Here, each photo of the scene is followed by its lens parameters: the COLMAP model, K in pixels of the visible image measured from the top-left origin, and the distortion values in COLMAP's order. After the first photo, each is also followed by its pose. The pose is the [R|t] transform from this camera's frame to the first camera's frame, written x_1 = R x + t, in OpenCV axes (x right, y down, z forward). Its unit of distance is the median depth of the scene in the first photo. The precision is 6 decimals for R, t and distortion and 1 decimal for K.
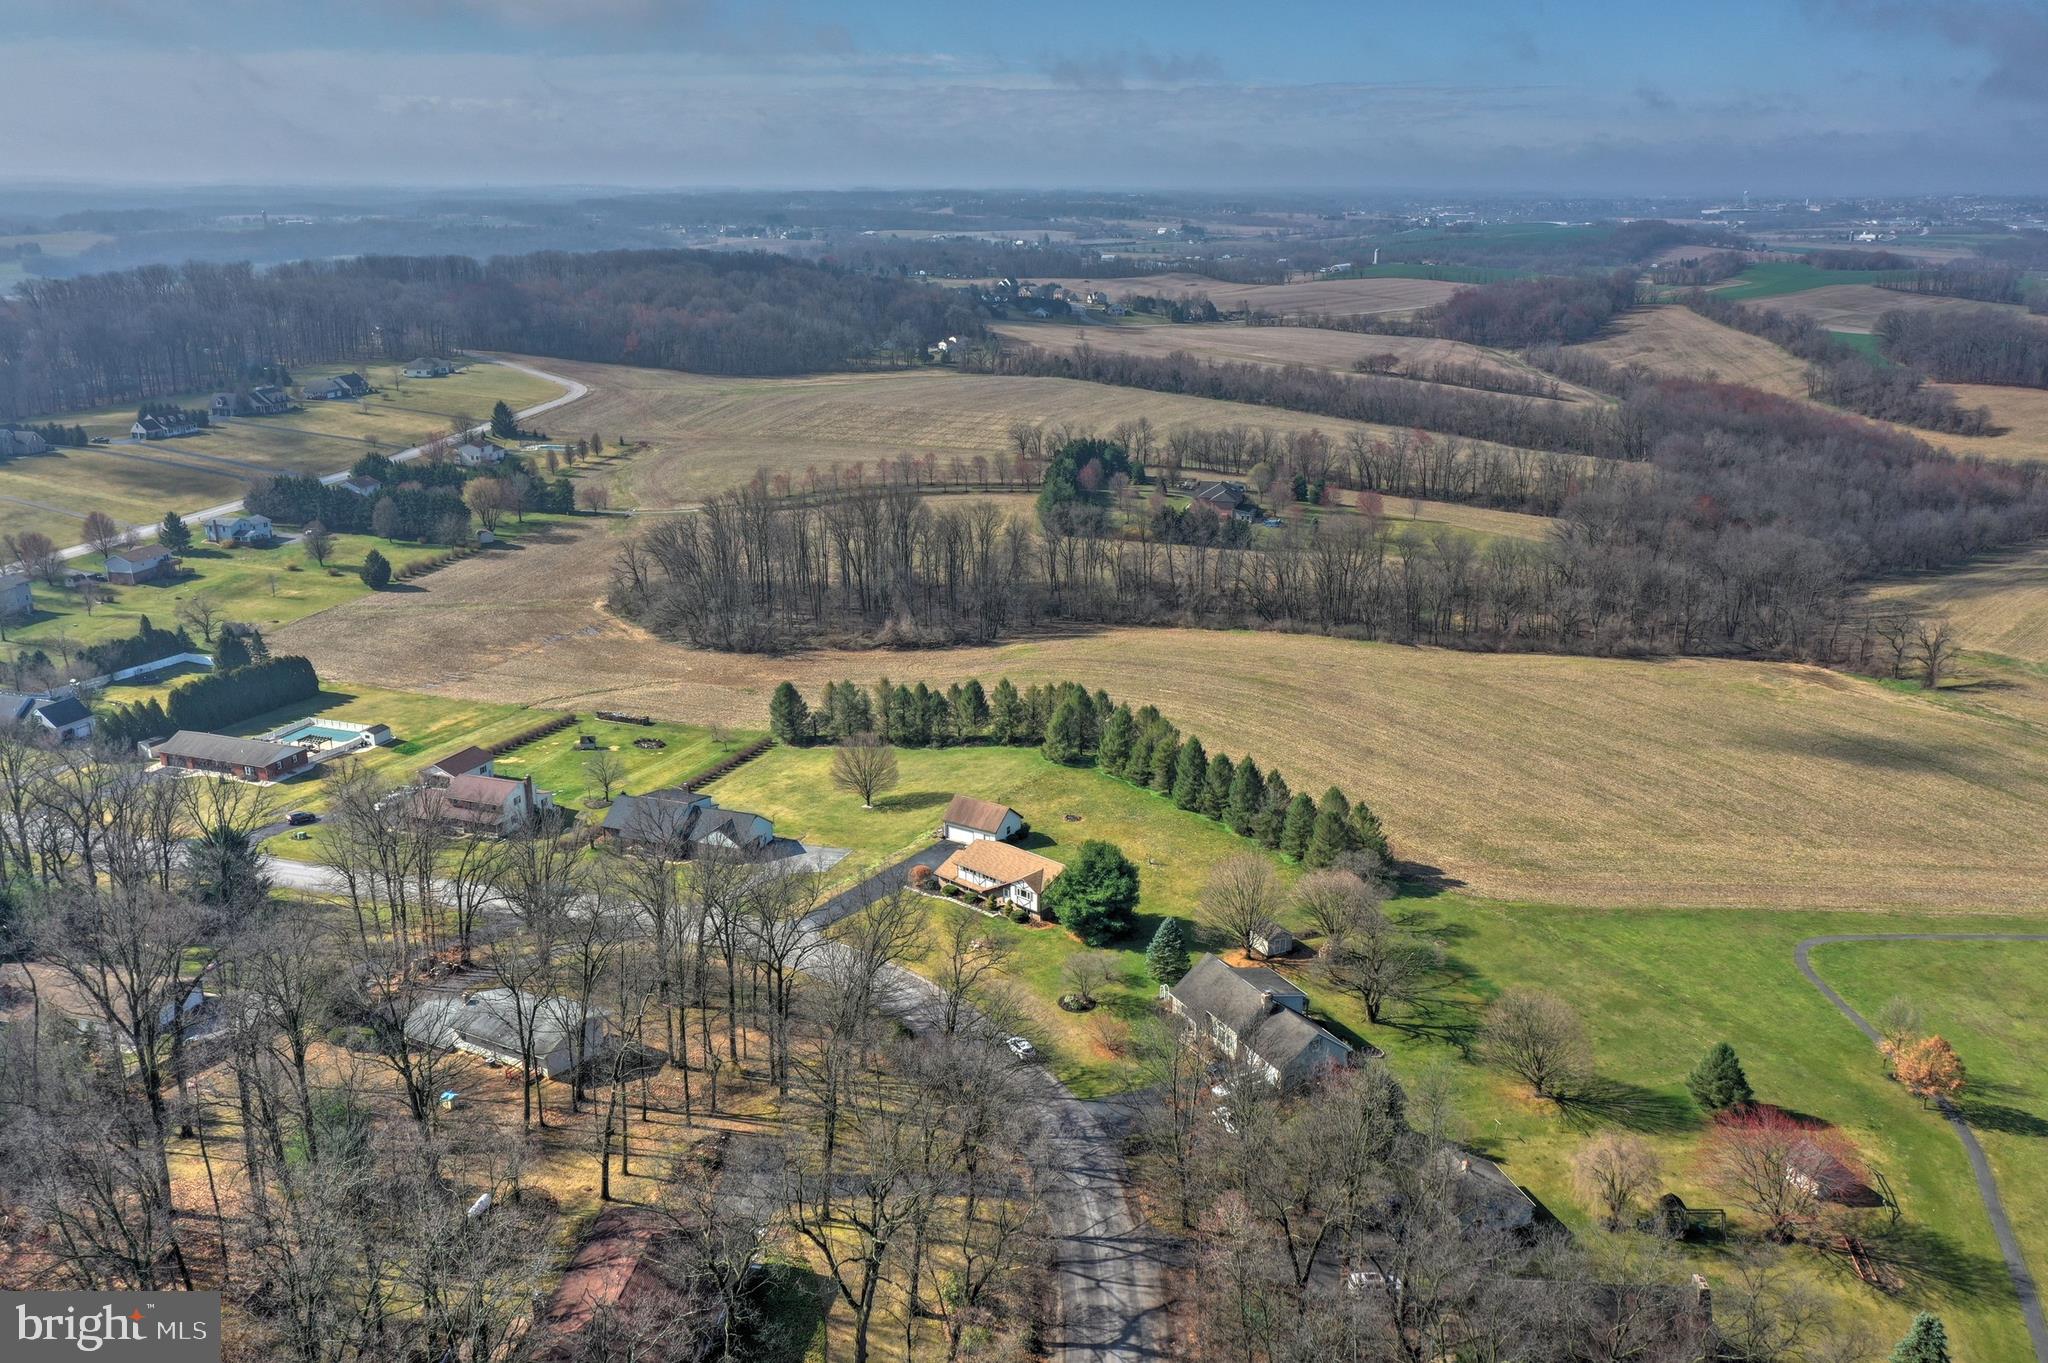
lens RADIAL K [[1670.7, 0, 1011.5], [0, 1670.7, 685.6], [0, 0, 1]] dist [0.000377, 0.012037]
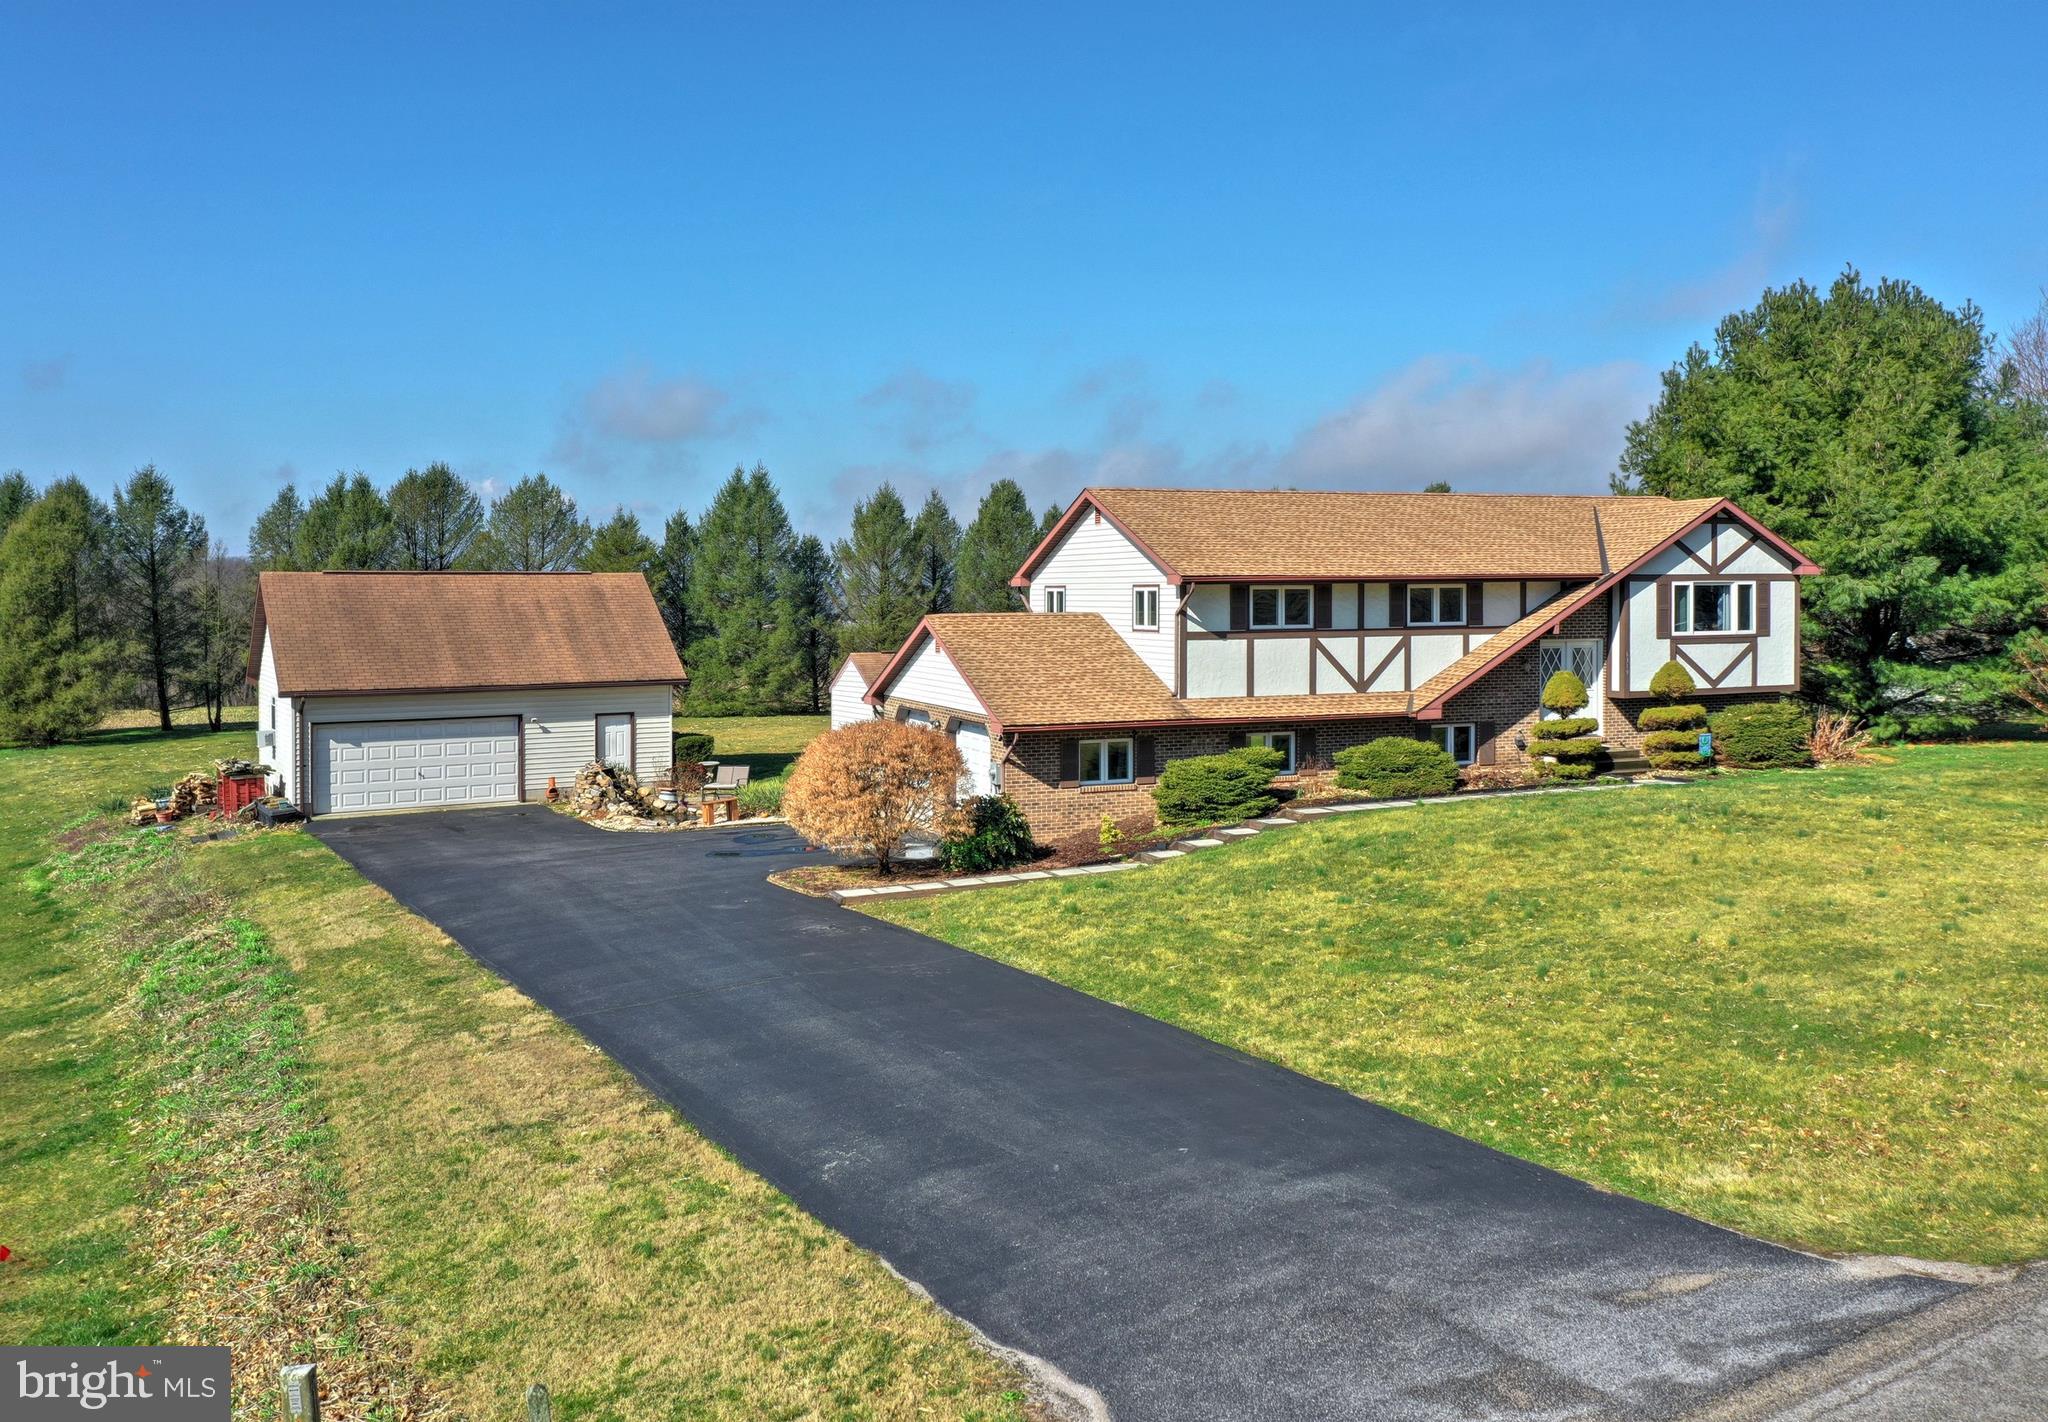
lens RADIAL K [[1790.1, 0, 998.8], [0, 1790.1, 724.8], [0, 0, 1]] dist [-0.013196, 0.017371]
pose [[0.429924, -0.061276, 0.900783, -0.165301], [0.285813, 0.955621, -0.071406, 0.113217], [-0.856432, 0.288155, 0.428358, 0.872375]]
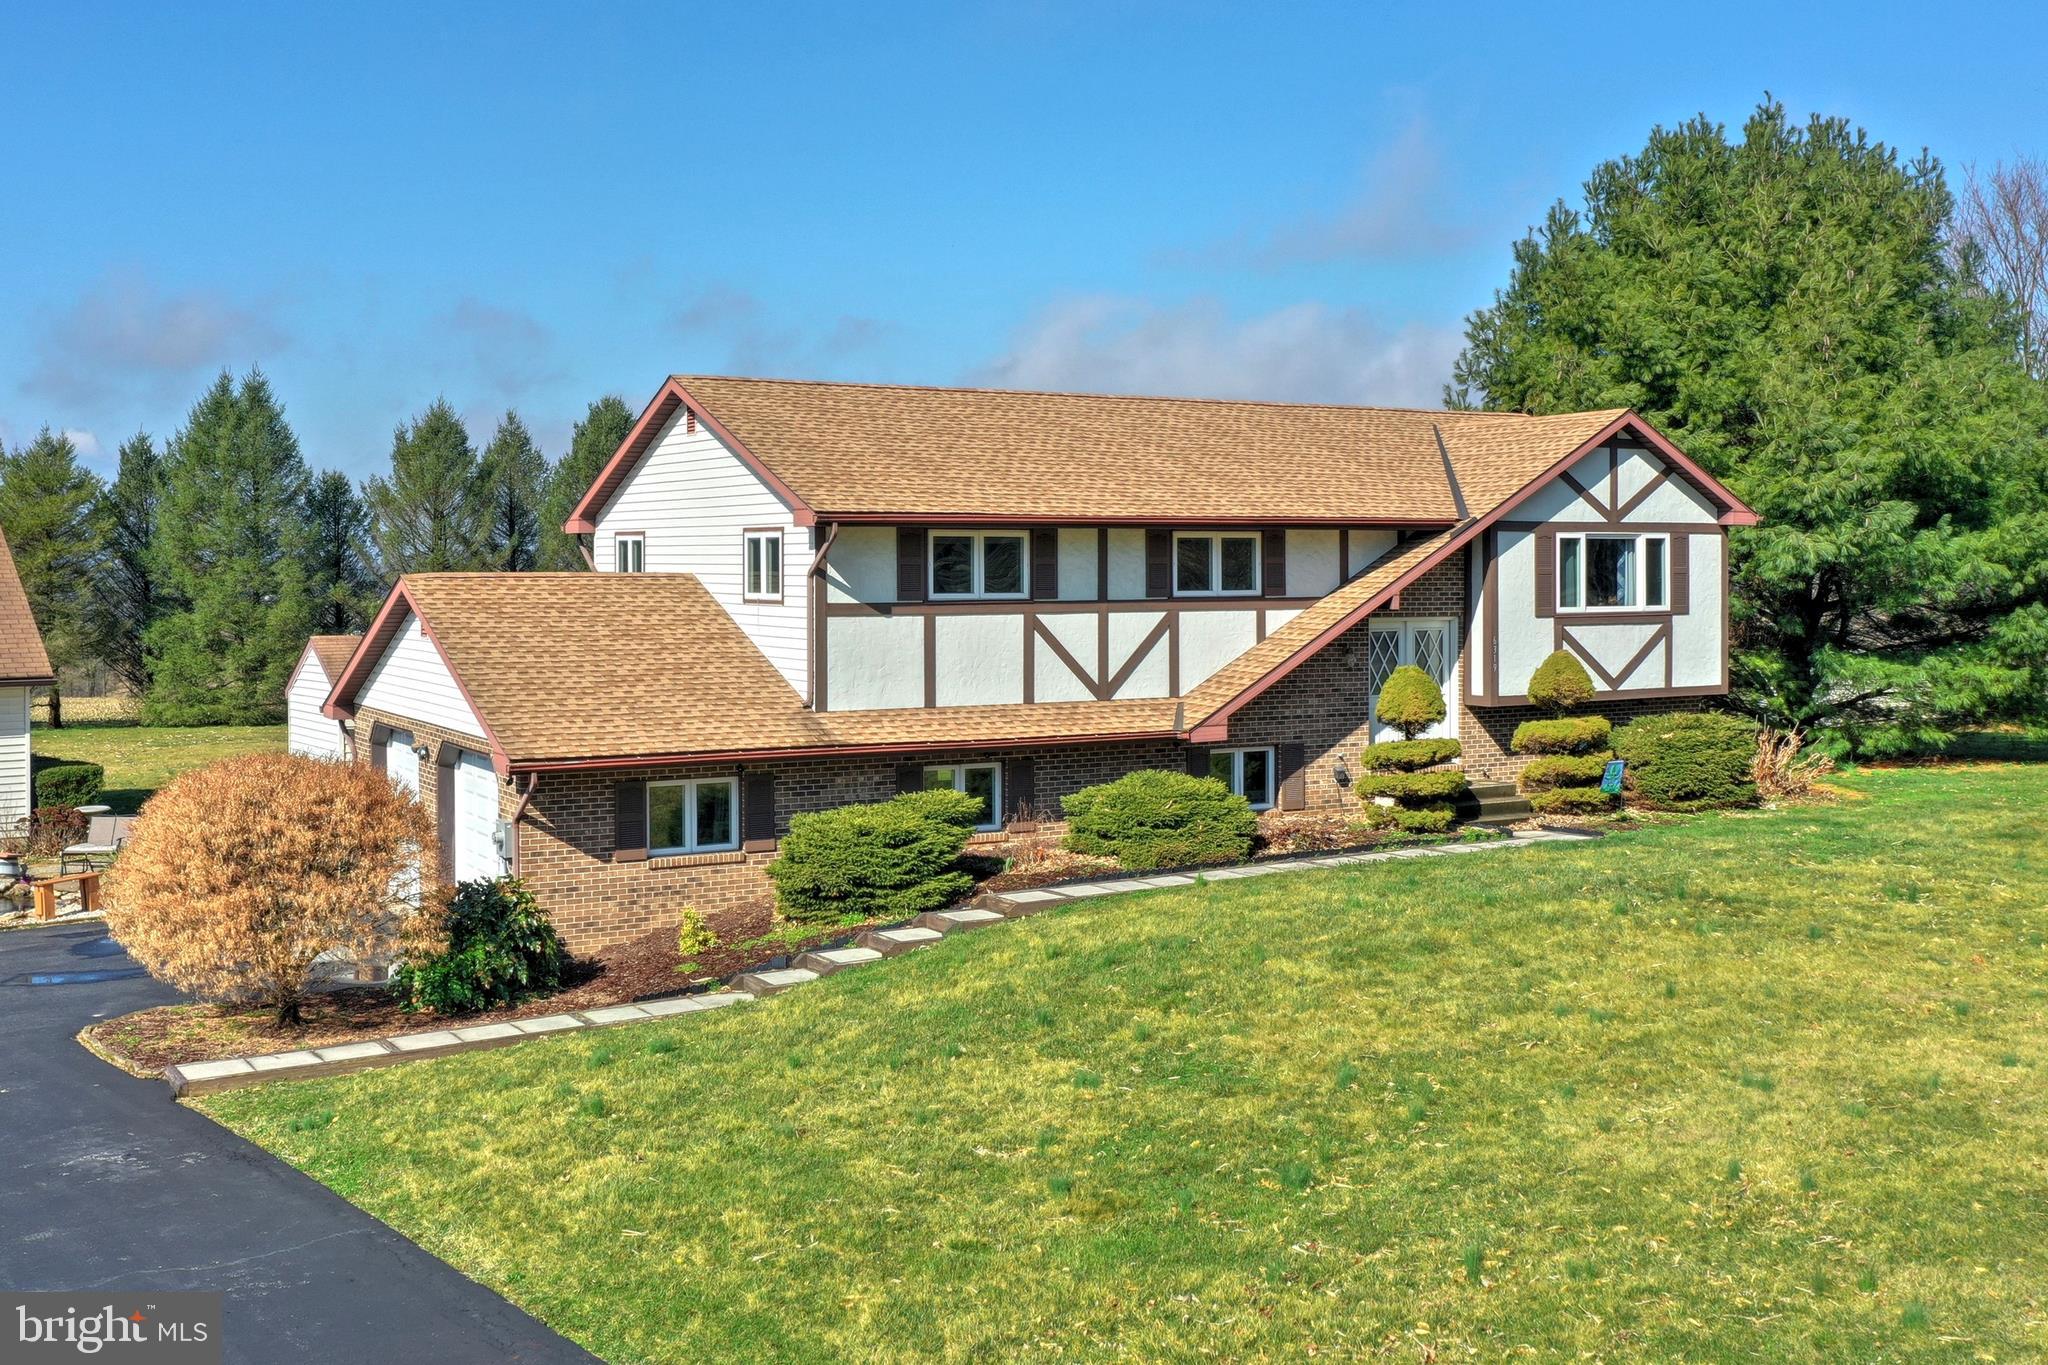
lens RADIAL K [[2182.3, 0, 990.3], [0, 2182.3, 669.3], [0, 0, 1]] dist [-0.008930, 0.000000]
pose [[0.284630, -0.038432, 0.957867, -0.130456], [0.297247, 0.953487, -0.050071, 0.111097], [-0.911389, 0.298975, 0.282815, 0.881840]]
